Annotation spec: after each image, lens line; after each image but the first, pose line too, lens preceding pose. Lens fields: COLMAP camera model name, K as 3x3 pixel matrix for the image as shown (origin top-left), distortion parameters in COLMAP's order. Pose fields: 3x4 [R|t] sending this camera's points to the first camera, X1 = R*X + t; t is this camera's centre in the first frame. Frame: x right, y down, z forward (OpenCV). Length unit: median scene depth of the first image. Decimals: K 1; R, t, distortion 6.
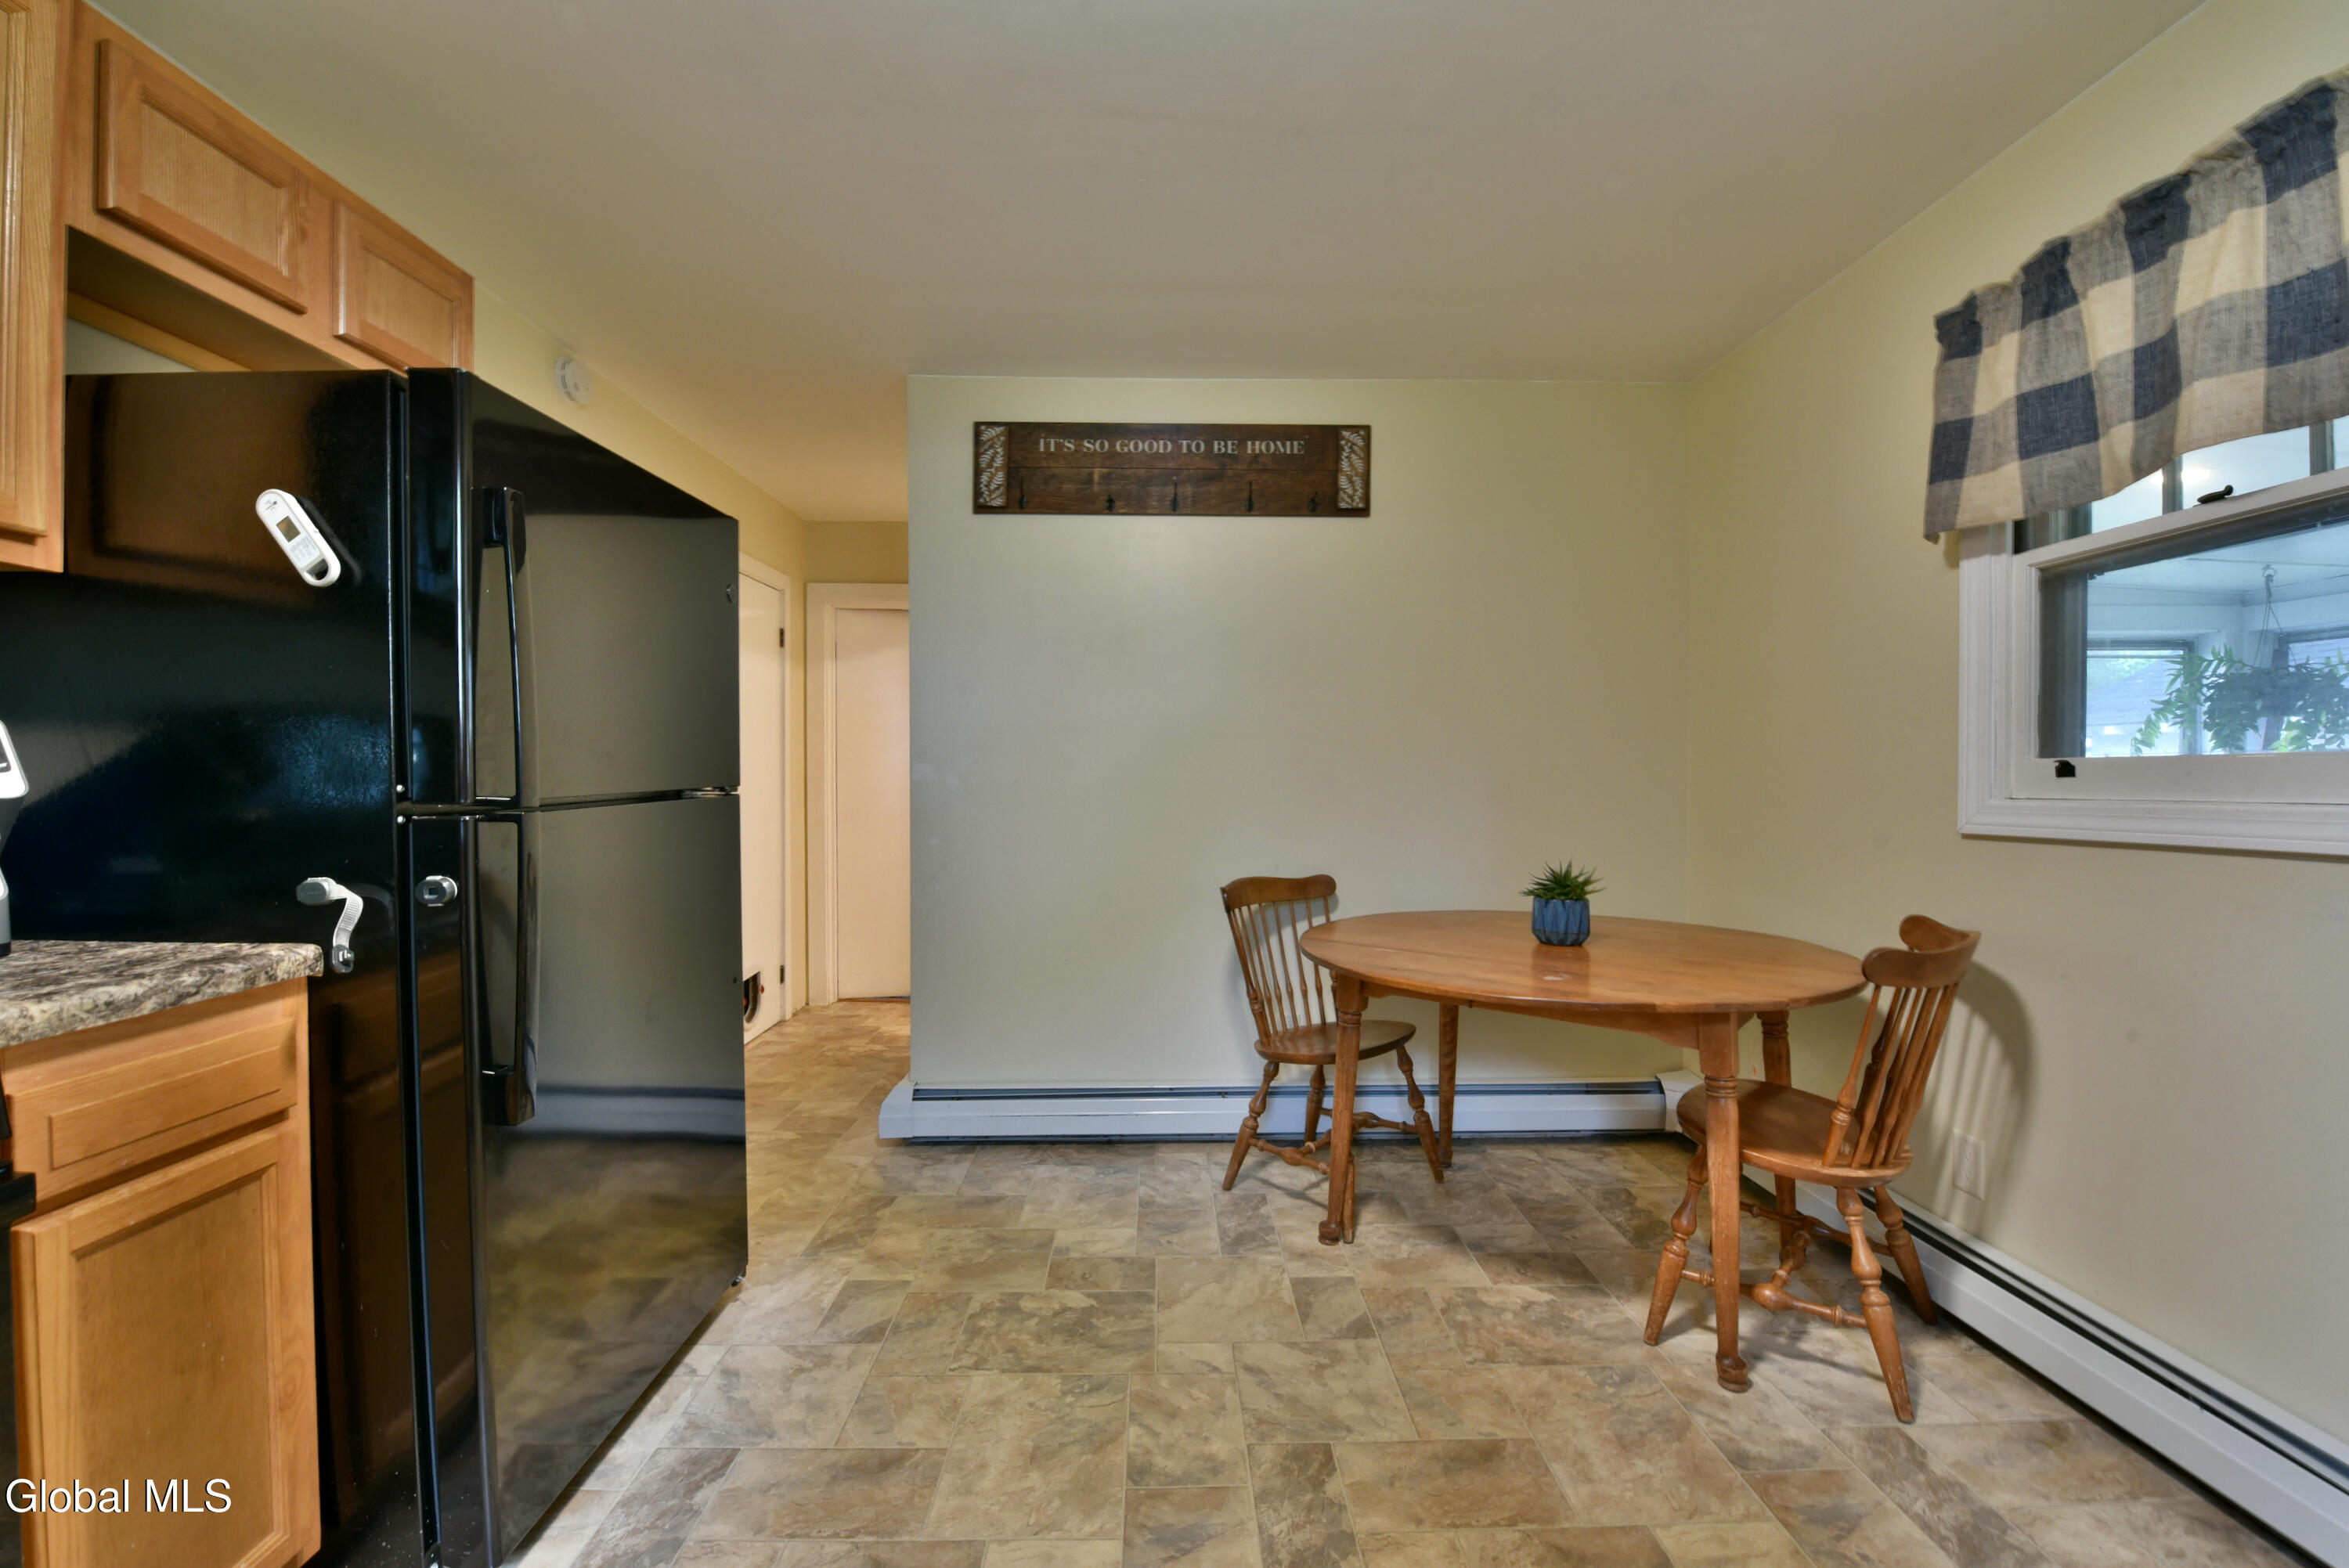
lens RADIAL K [[975.2, 0, 1176.4], [0, 975.2, 791.7], [0, 0, 1]] dist [-0.011090, -0.004333]
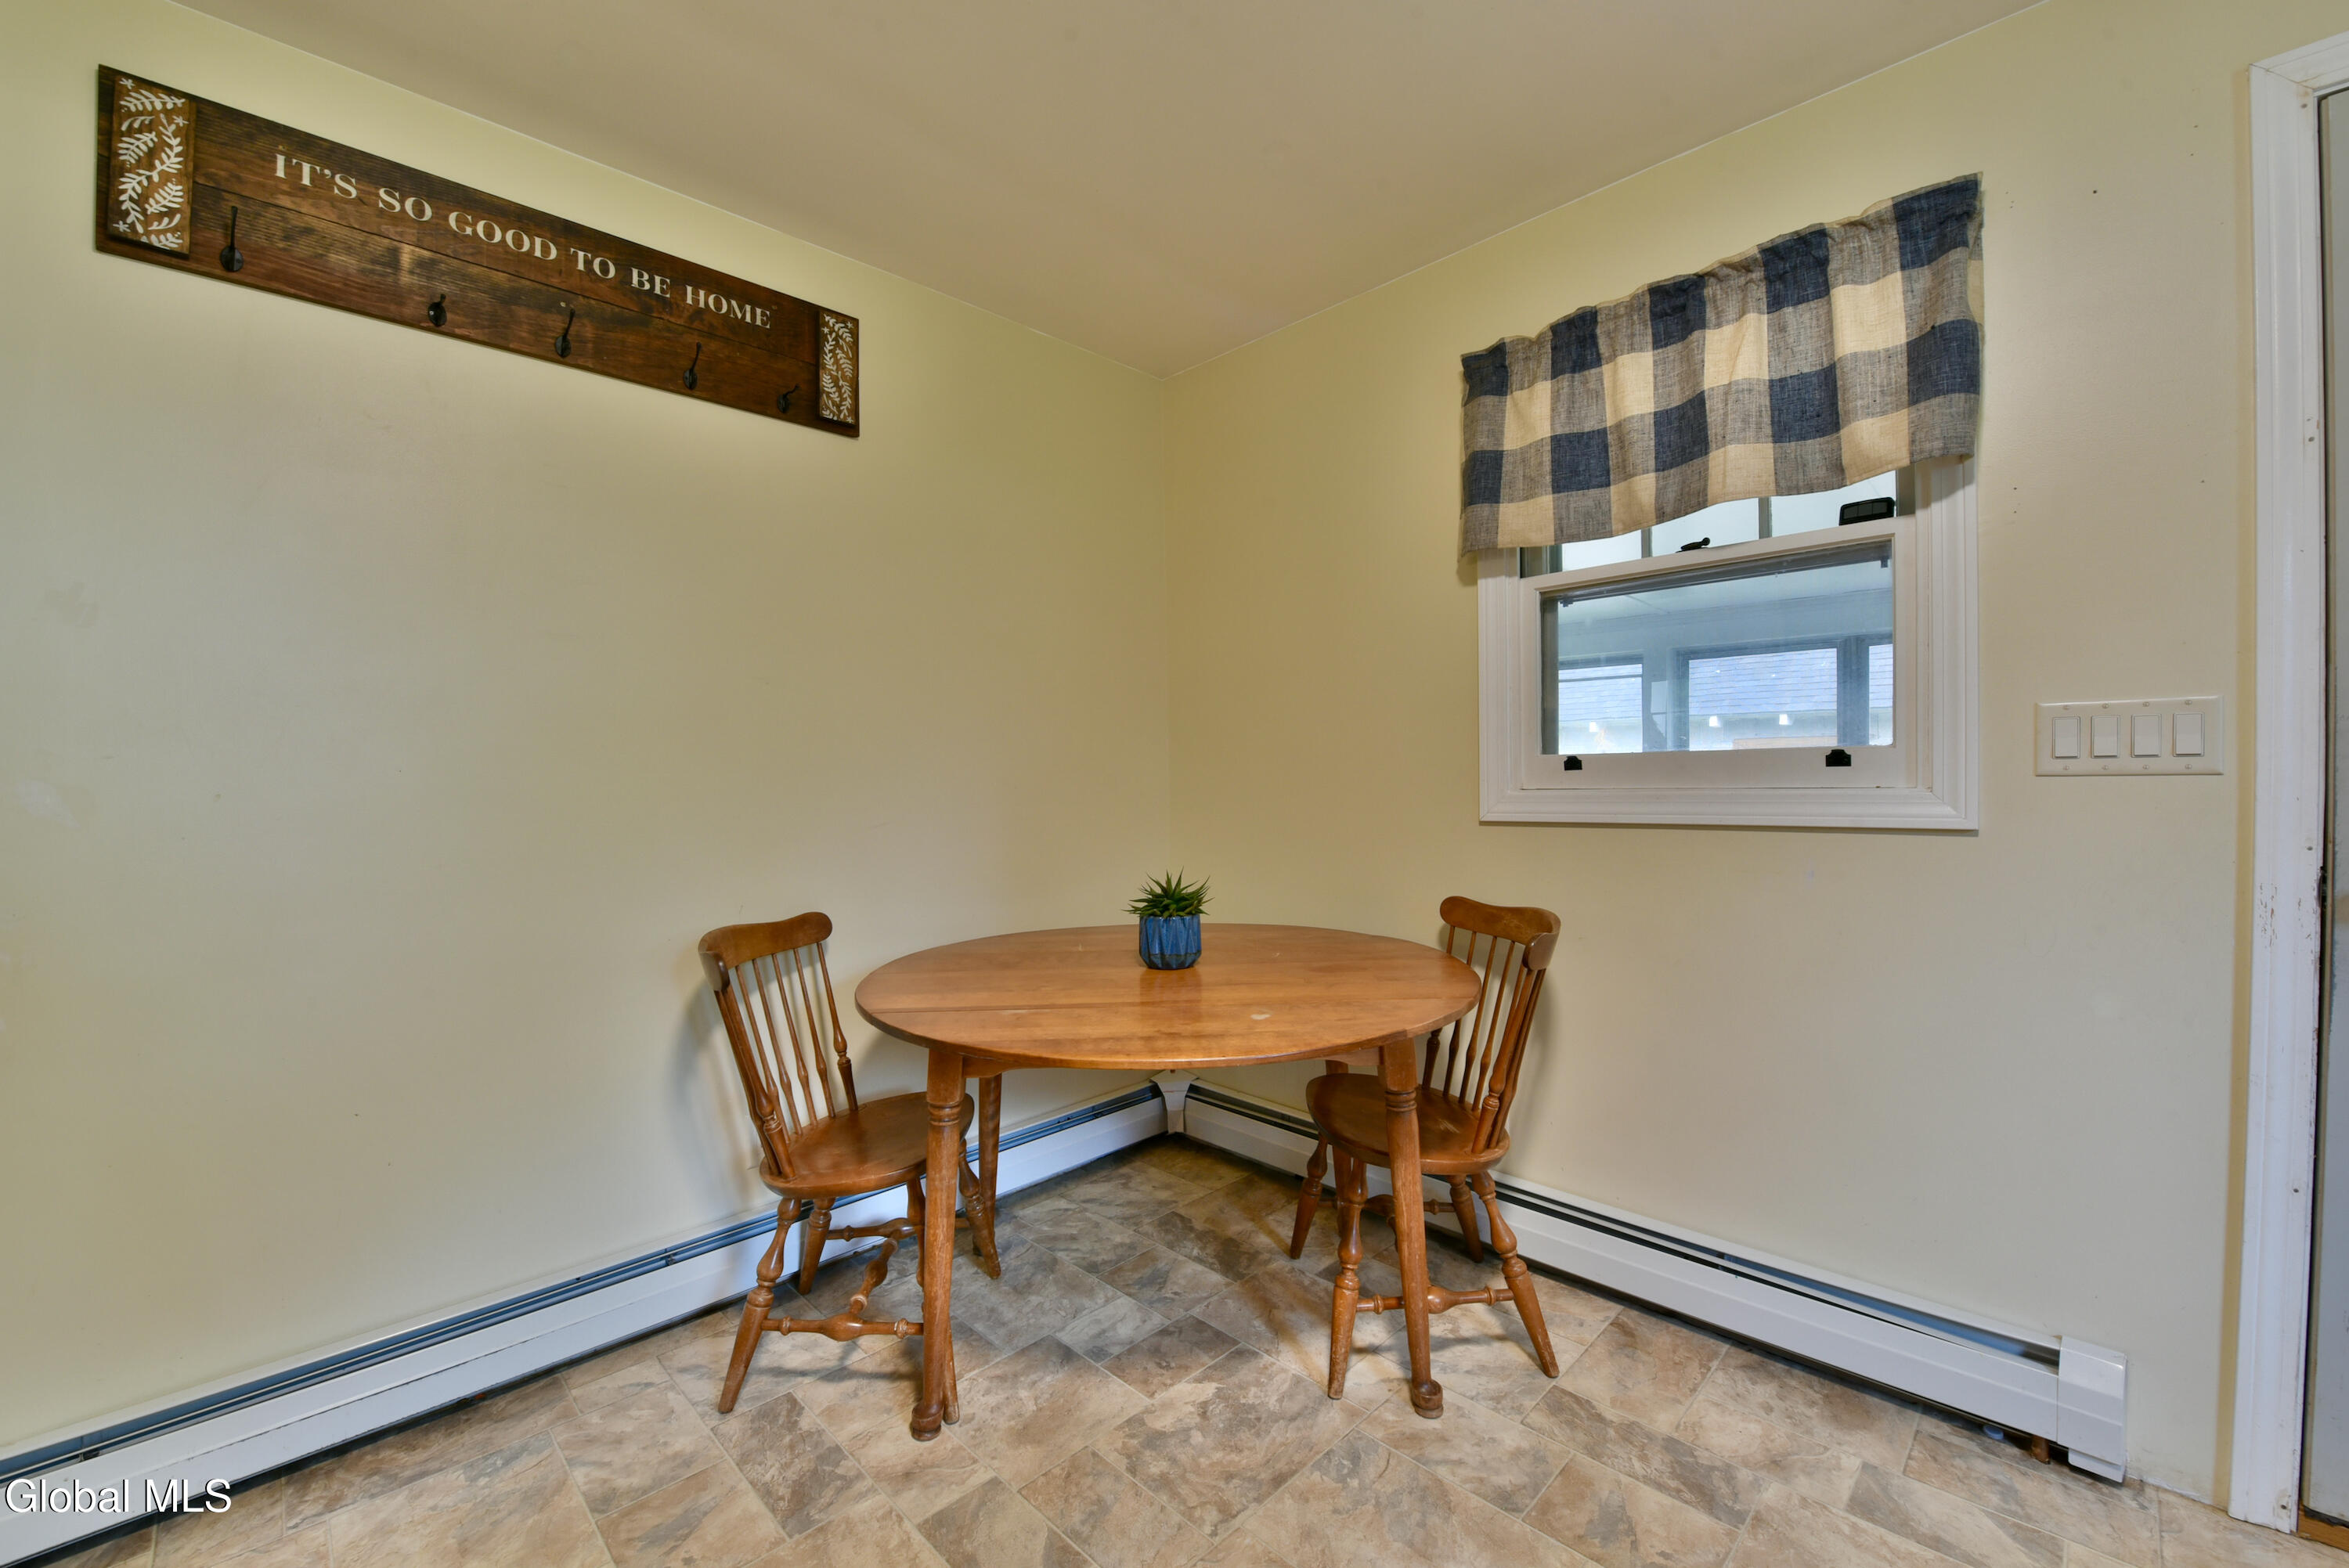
lens RADIAL K [[935.9, 0, 1173.1], [0, 935.9, 792.3], [0, 0, 1]] dist [-0.020774, -0.000846]
pose [[0.724856, -0.022129, 0.688545, -0.212574], [0.022512, 0.999711, 0.008429, -0.007517], [-0.688532, 0.009391, 0.725145, 0.485770]]
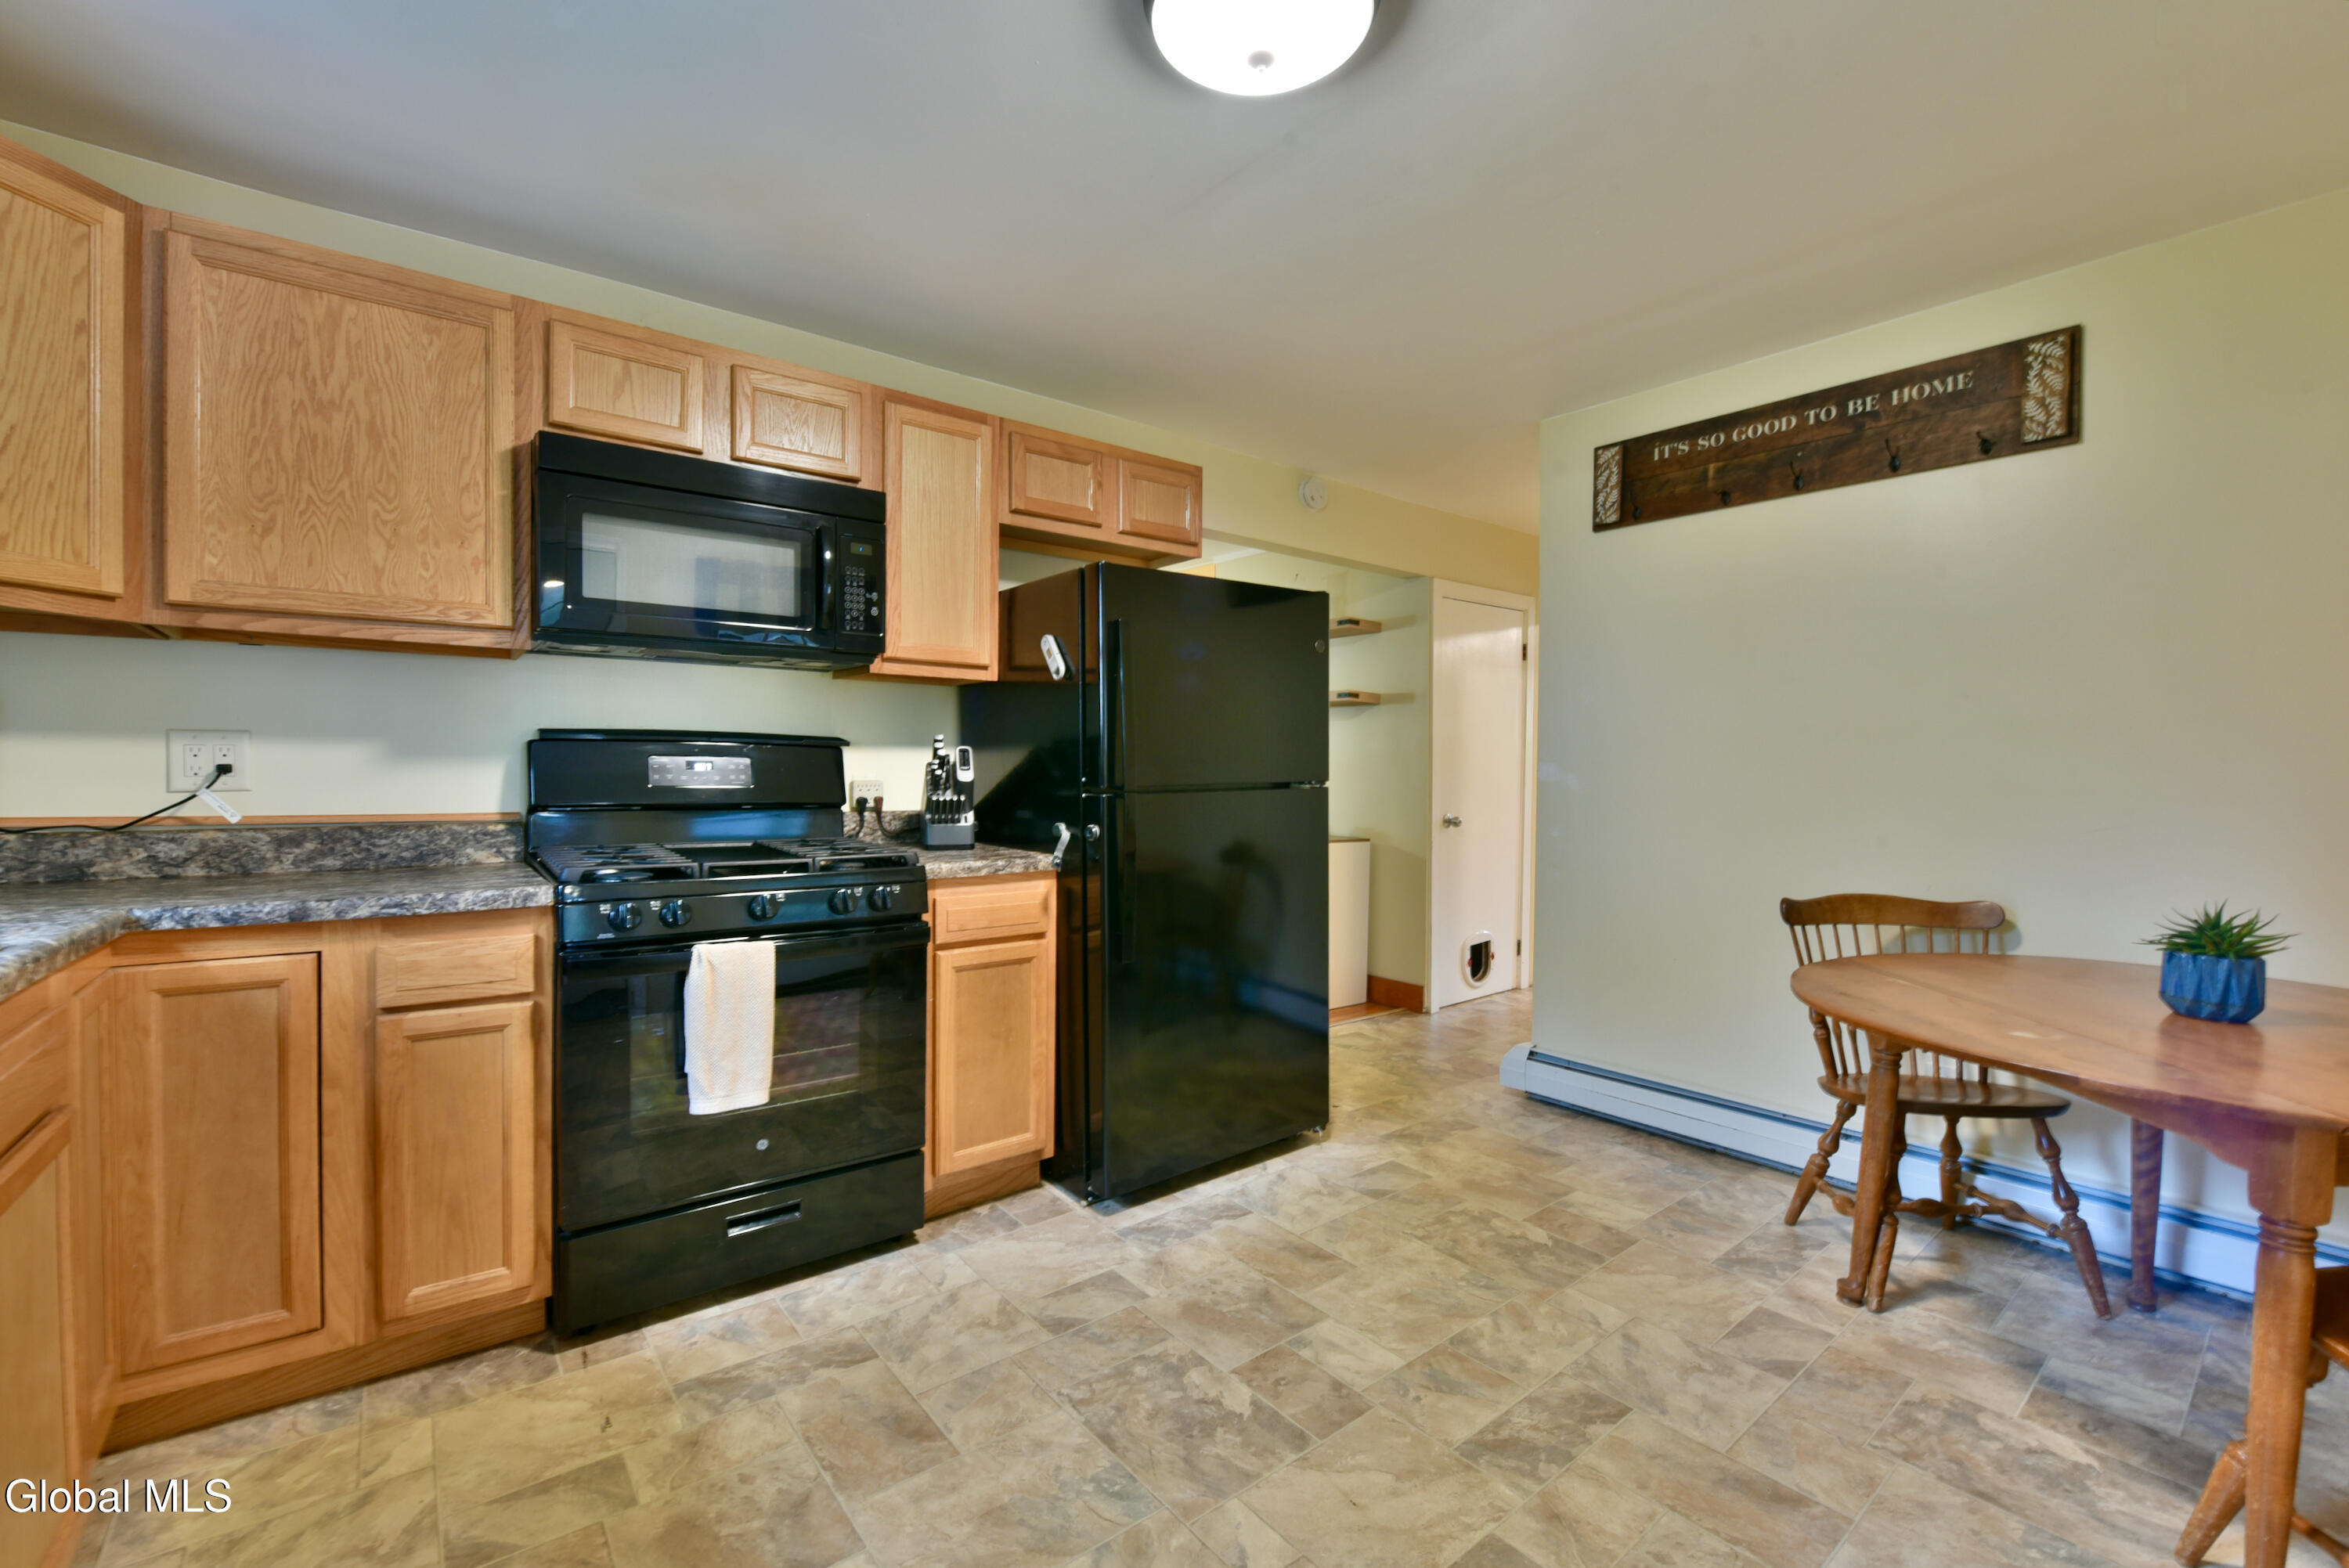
lens RADIAL K [[975.2, 0, 1176.4], [0, 975.2, 791.7], [0, 0, 1]] dist [-0.011090, -0.004333]
pose [[0.609727, 0.021961, -0.792307, 0.596353], [-0.019291, 0.999731, 0.012865, -0.004786], [0.792376, 0.007440, 0.609987, -0.038718]]
